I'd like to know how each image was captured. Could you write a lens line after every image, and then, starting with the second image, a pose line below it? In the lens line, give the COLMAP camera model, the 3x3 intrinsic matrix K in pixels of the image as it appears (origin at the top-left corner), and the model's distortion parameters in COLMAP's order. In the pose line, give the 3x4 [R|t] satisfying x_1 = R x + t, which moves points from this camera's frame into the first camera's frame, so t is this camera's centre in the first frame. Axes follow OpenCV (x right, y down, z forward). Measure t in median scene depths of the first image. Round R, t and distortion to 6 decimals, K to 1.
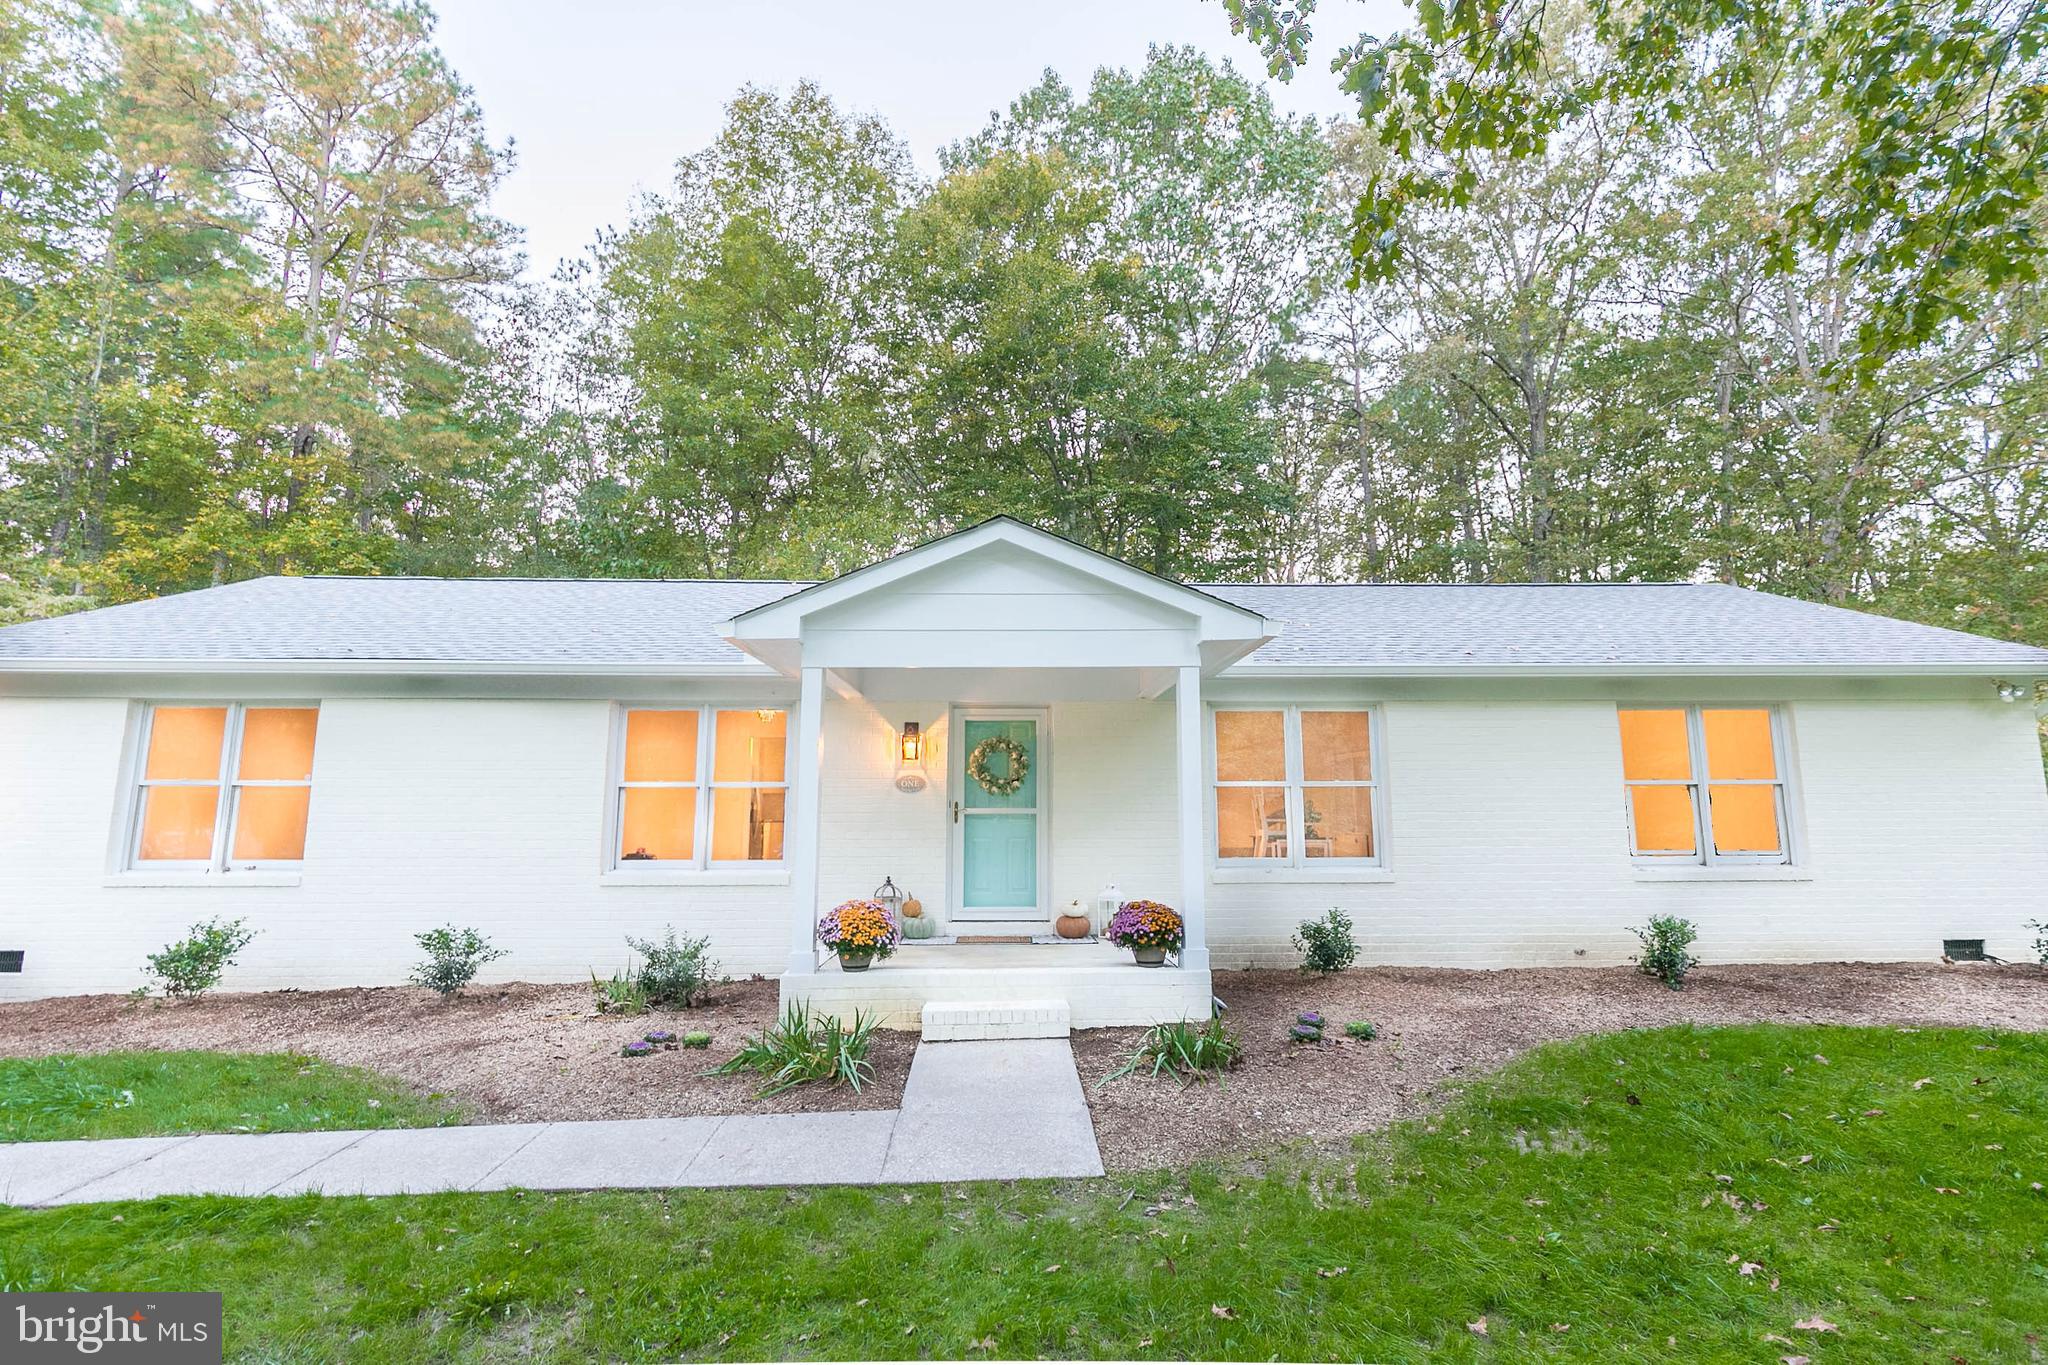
lens RADIAL K [[1010.1, 0, 1067.4], [0, 1010.1, 675.9], [0, 0, 1]] dist [0.002663, 0.000664]
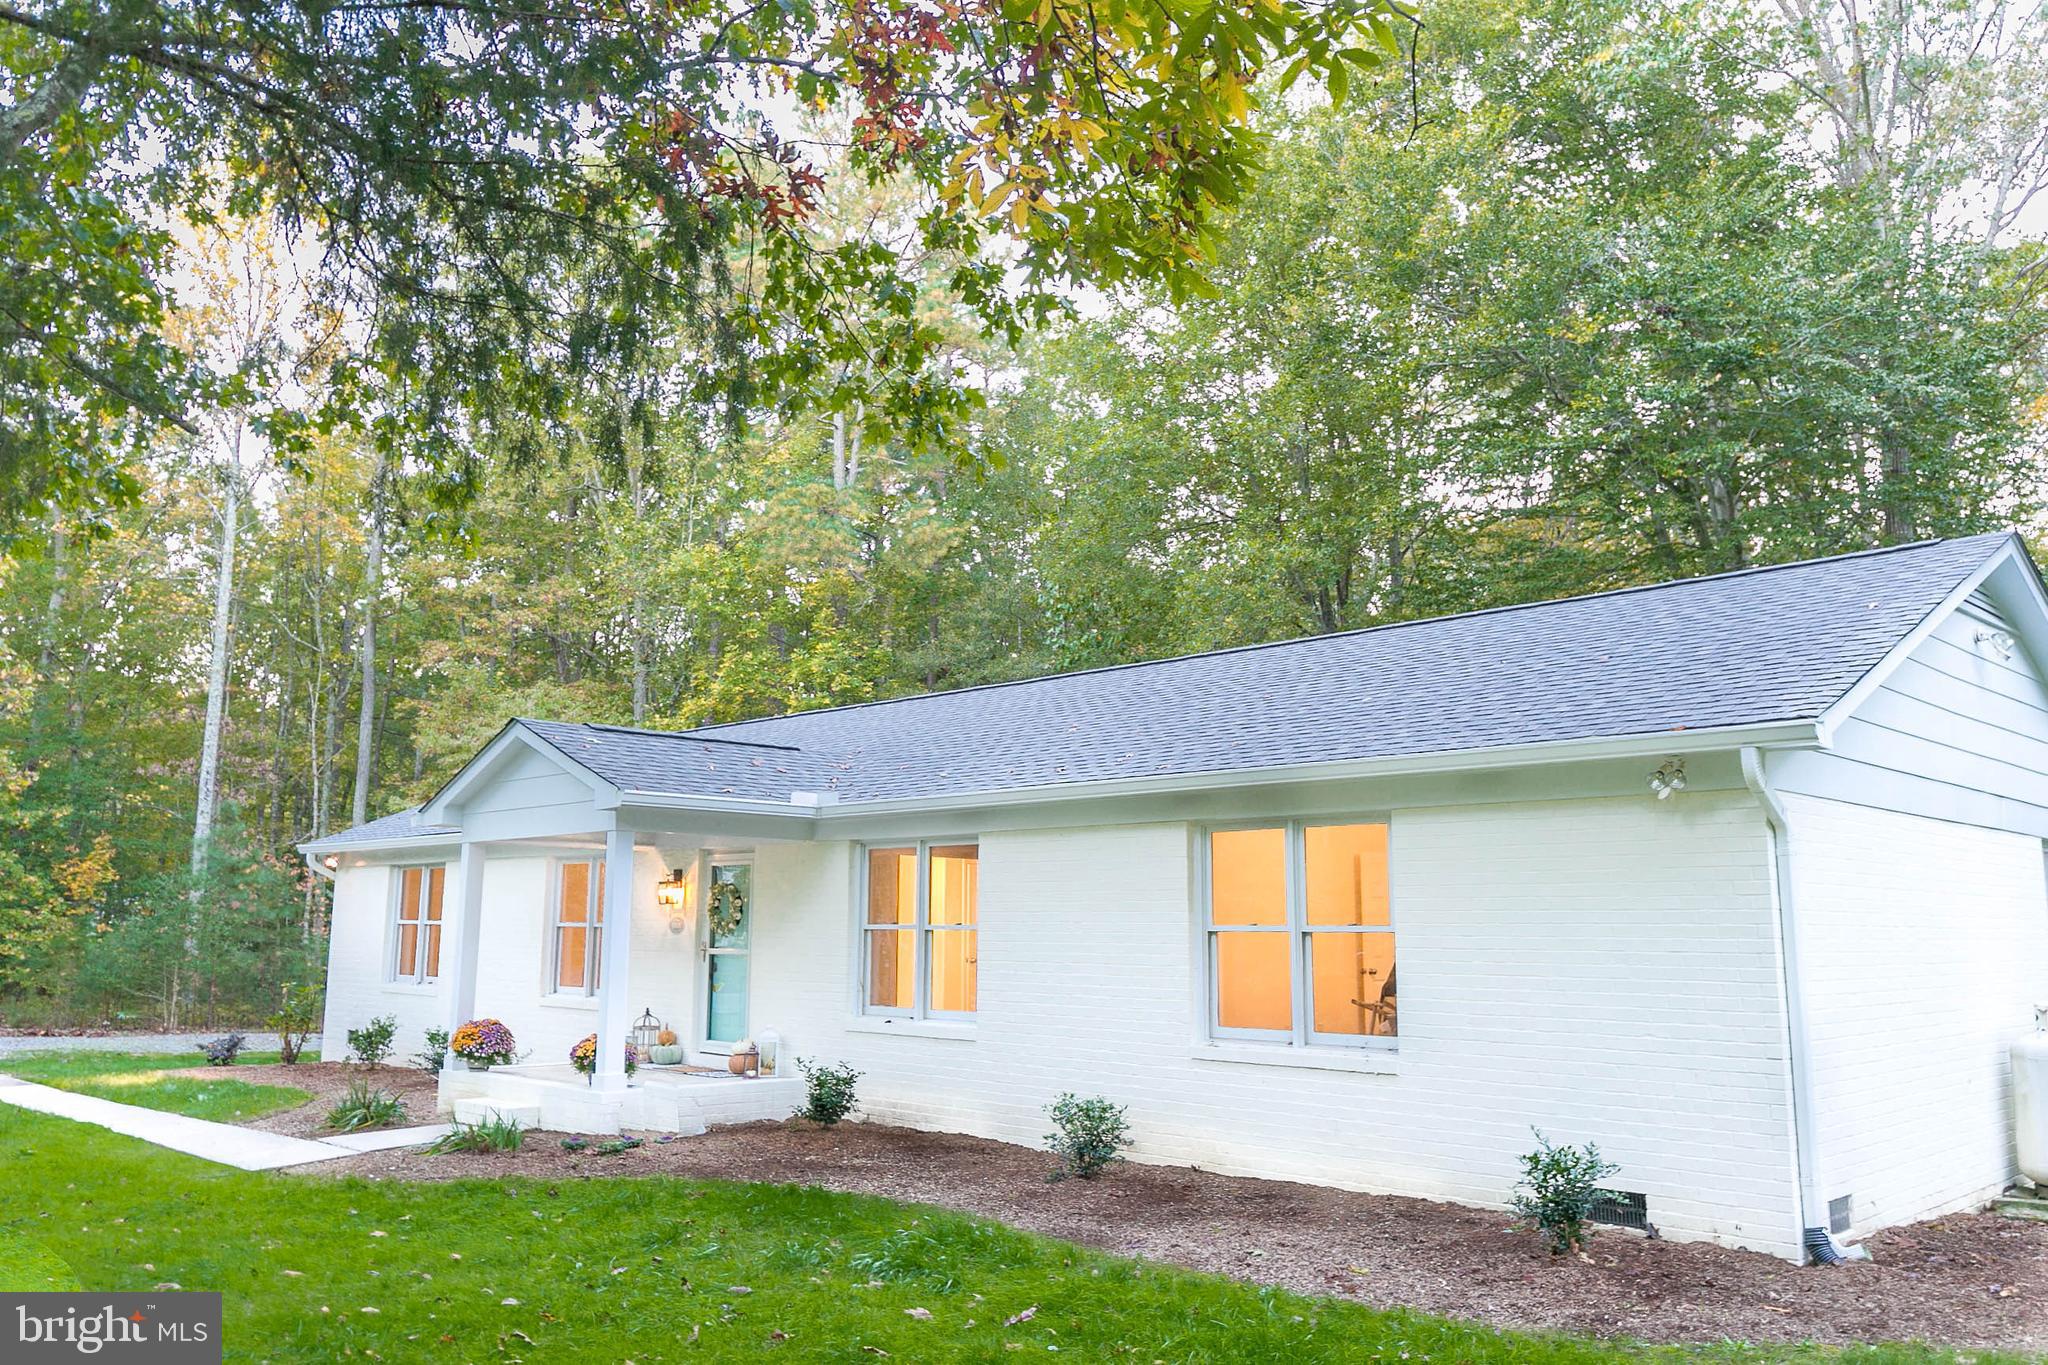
lens RADIAL K [[1600.4, 0, 1024.0], [0, 1600.4, 682.5], [0, 0, 1]] dist [0.003745, -0.006743]
pose [[0.681102, -0.104035, -0.724760, 1.383074], [0.067931, 0.994563, -0.078925, 0.007969], [0.729031, 0.004522, 0.684466, 0.081378]]
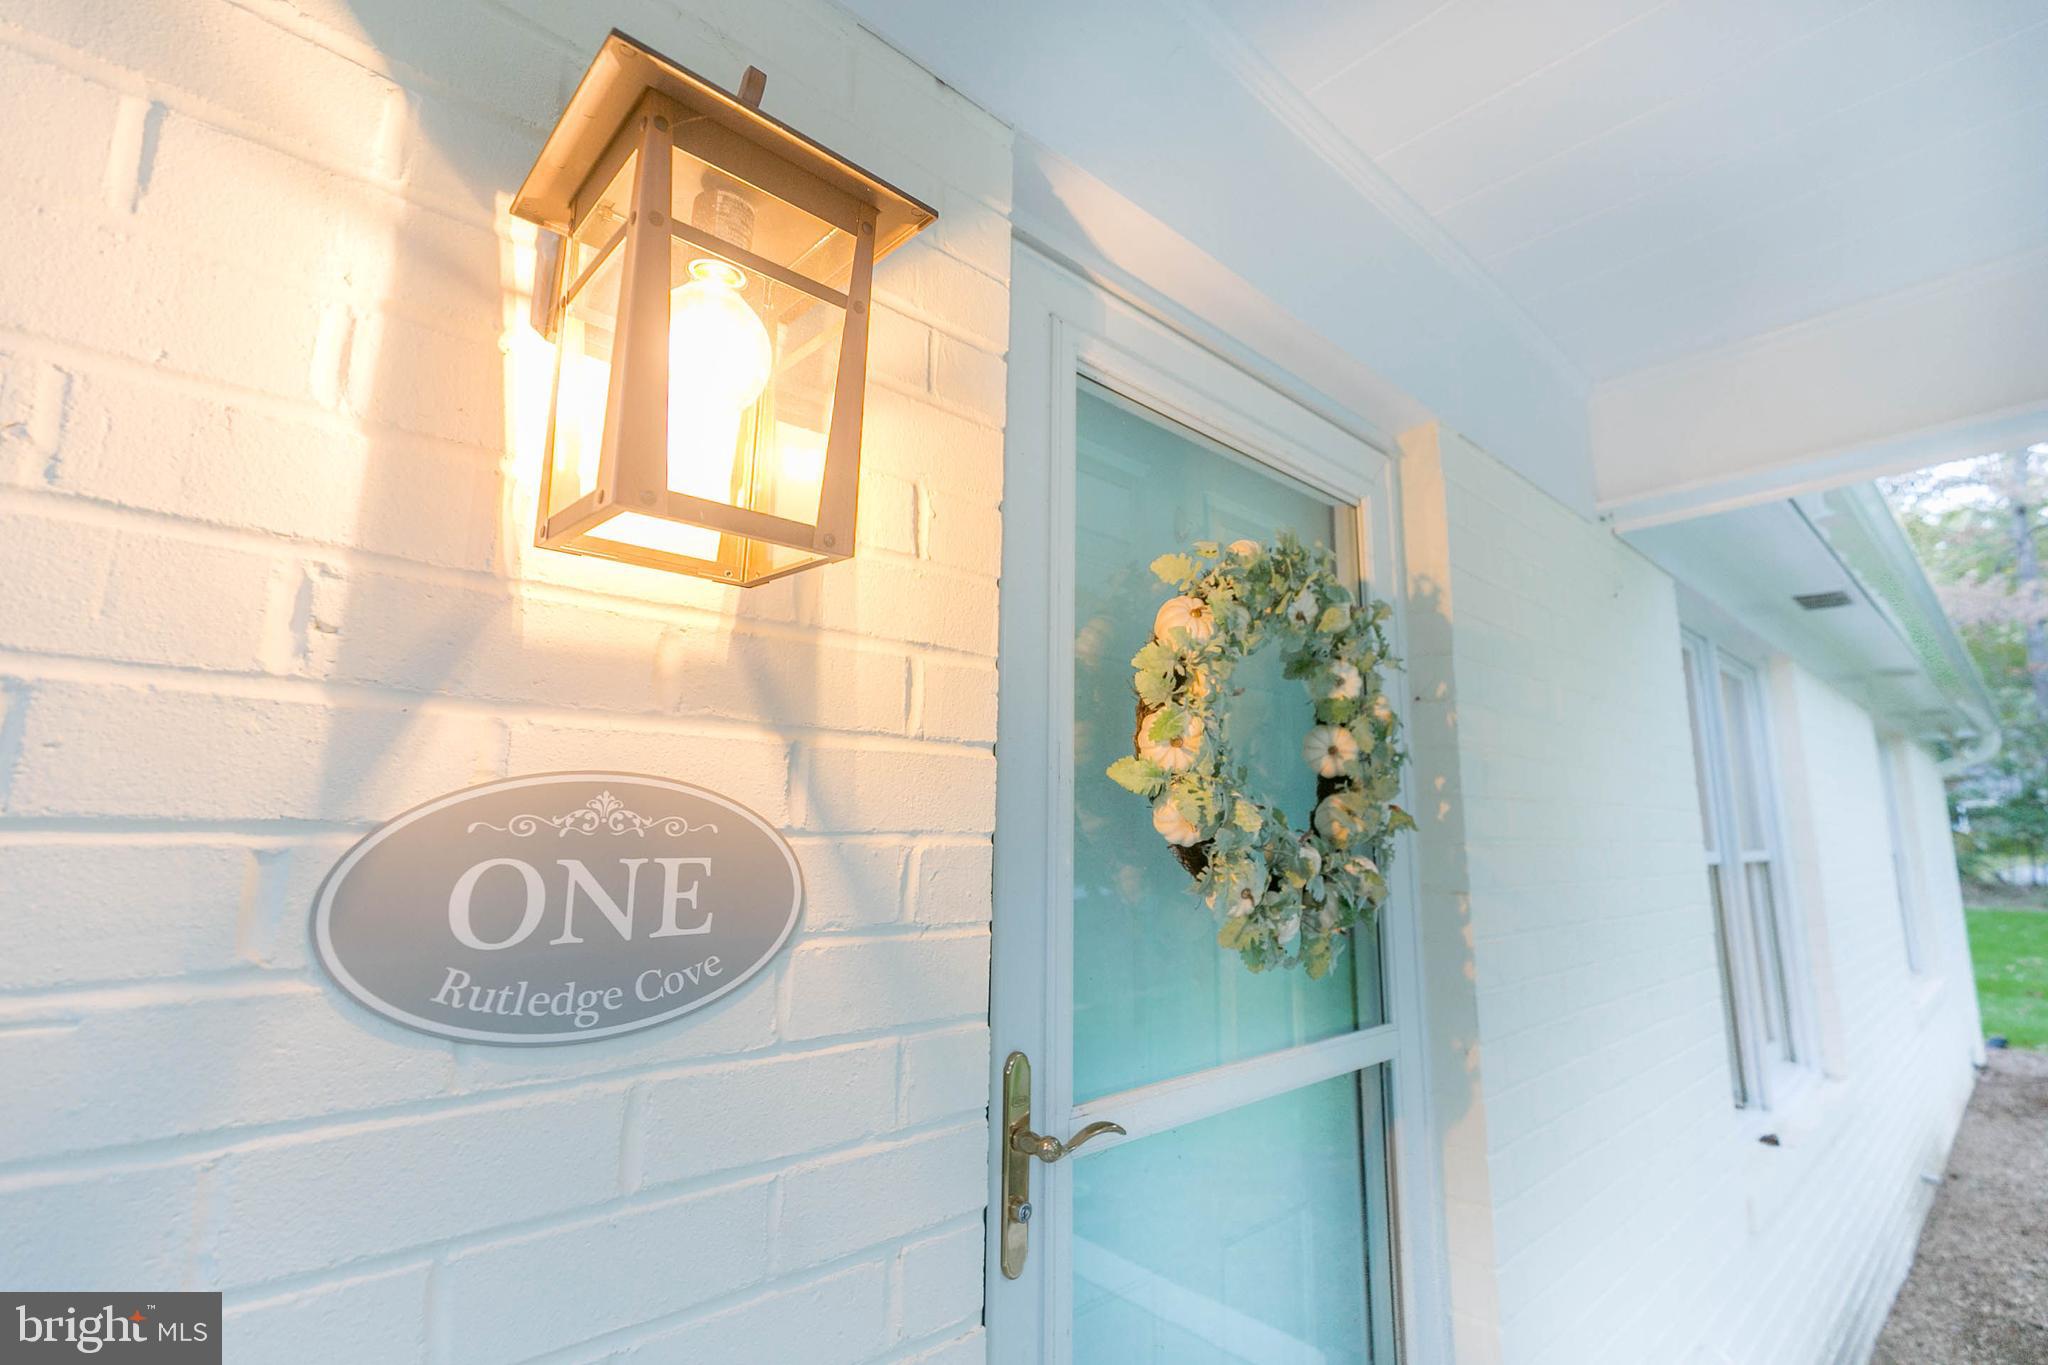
lens RADIAL K [[898.2, 0, 1024.0], [0, 898.2, 682.5], [0, 0, 1]] dist [0.004079, -0.006062]
pose [[0.783677, 0.112390, 0.610916, -0.170918], [-0.067150, 0.993060, -0.096553, 0.095305], [-0.617528, 0.034643, 0.785785, 0.926962]]
